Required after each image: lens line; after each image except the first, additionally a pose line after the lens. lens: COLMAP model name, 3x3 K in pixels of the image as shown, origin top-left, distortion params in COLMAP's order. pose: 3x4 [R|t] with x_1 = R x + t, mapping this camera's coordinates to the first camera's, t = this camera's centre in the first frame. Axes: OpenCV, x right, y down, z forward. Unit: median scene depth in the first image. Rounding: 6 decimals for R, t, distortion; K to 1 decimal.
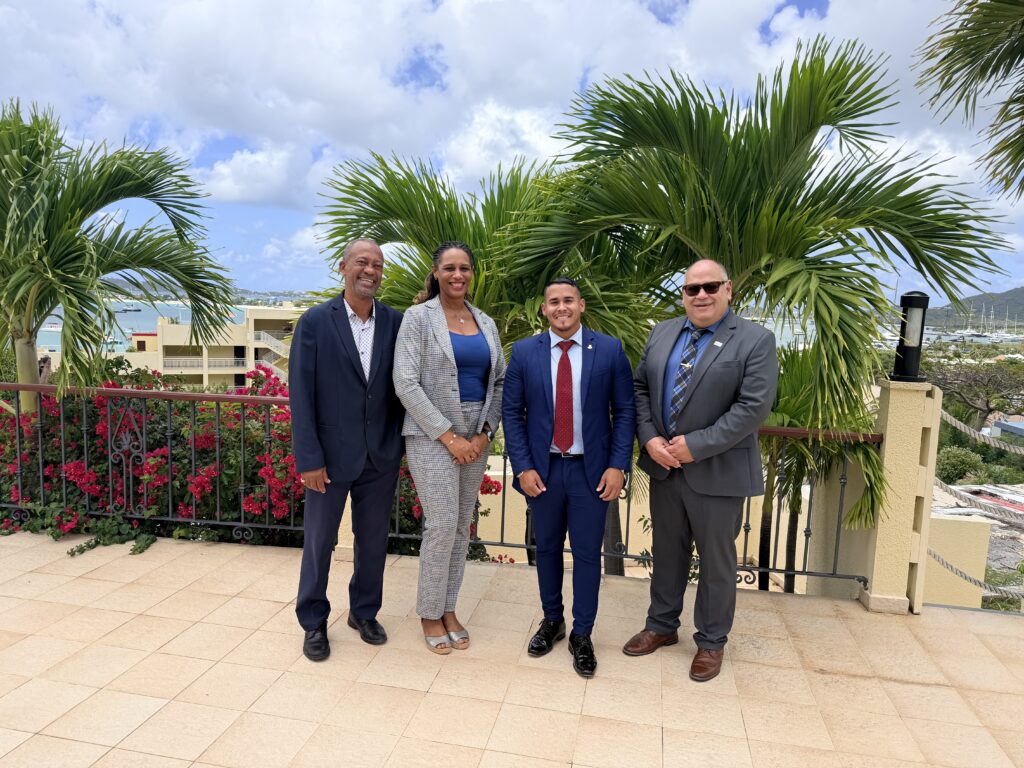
lens RADIAL K [[710.9, 0, 505.8], [0, 710.9, 381.8], [0, 0, 1]] dist [0.042825, -0.028362]
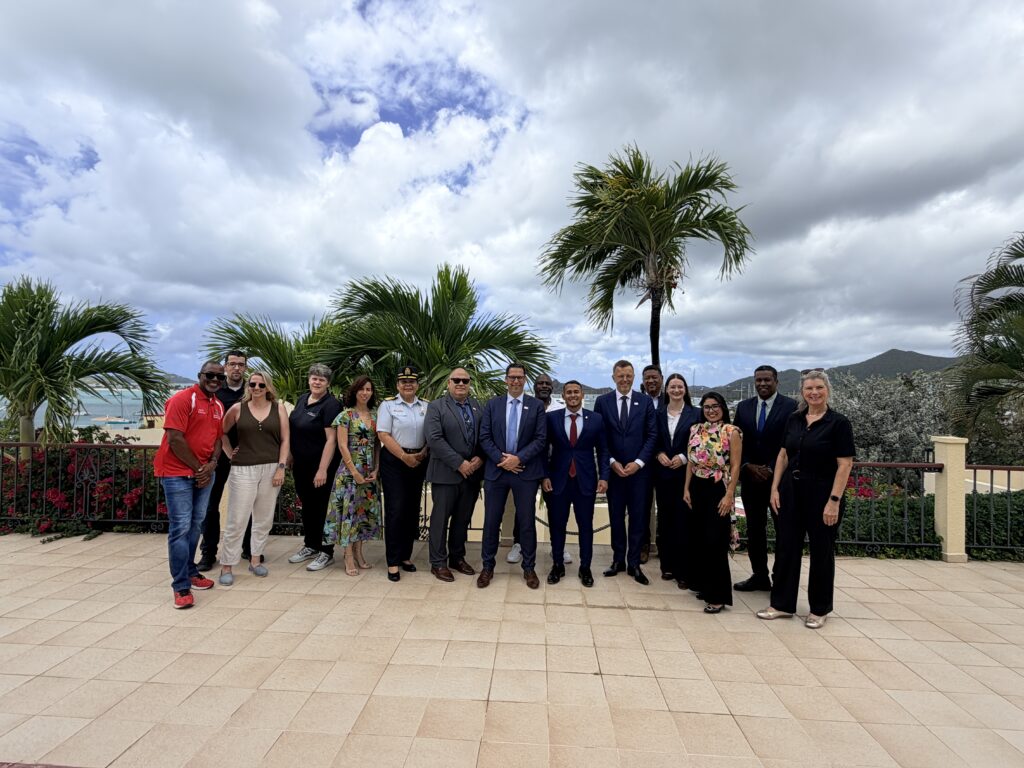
lens RADIAL K [[511.6, 0, 511.0], [0, 511.6, 392.4], [0, 0, 1]] dist [0.020748, -0.000322]
pose [[0.992543, -0.014611, 0.121013, 0.353779], [0.026815, 0.994642, -0.099845, 0.041803], [-0.118905, 0.102346, 0.987617, -0.385251]]
